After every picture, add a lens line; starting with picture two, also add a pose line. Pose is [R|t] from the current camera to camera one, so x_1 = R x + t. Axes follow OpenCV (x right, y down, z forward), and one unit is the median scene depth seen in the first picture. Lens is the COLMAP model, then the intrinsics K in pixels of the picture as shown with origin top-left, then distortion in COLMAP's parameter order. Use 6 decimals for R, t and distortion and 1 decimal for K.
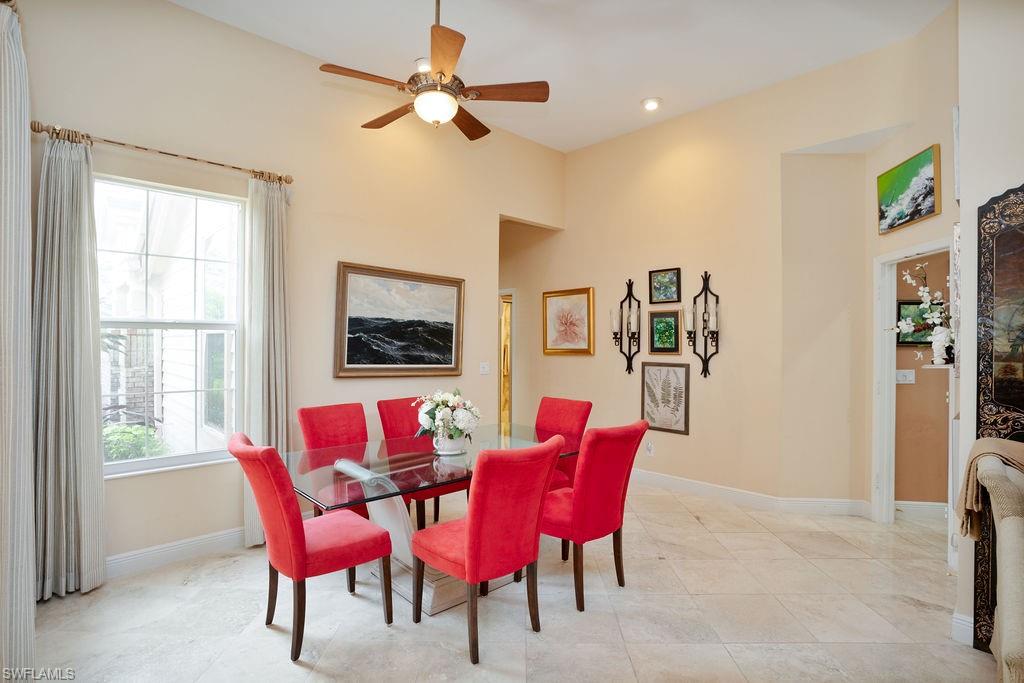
lens RADIAL K [[502.5, 0, 512.0], [0, 502.5, 341.5], [0, 0, 1]] dist [-0.078463, 0.038249]
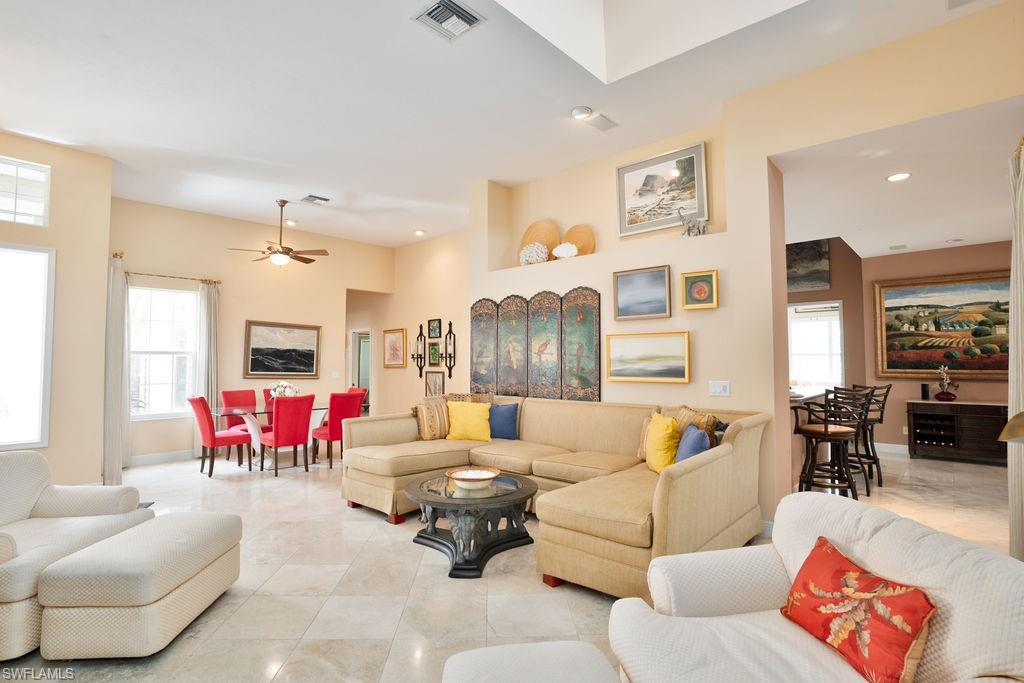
lens RADIAL K [[502.5, 0, 512.0], [0, 502.5, 341.5], [0, 0, 1]] dist [-0.078463, 0.038249]
pose [[0.998590, -0.005623, 0.052787, 0.512901], [0.007804, 0.999120, -0.041201, 0.012487], [-0.052509, 0.041555, 0.997755, -0.858691]]
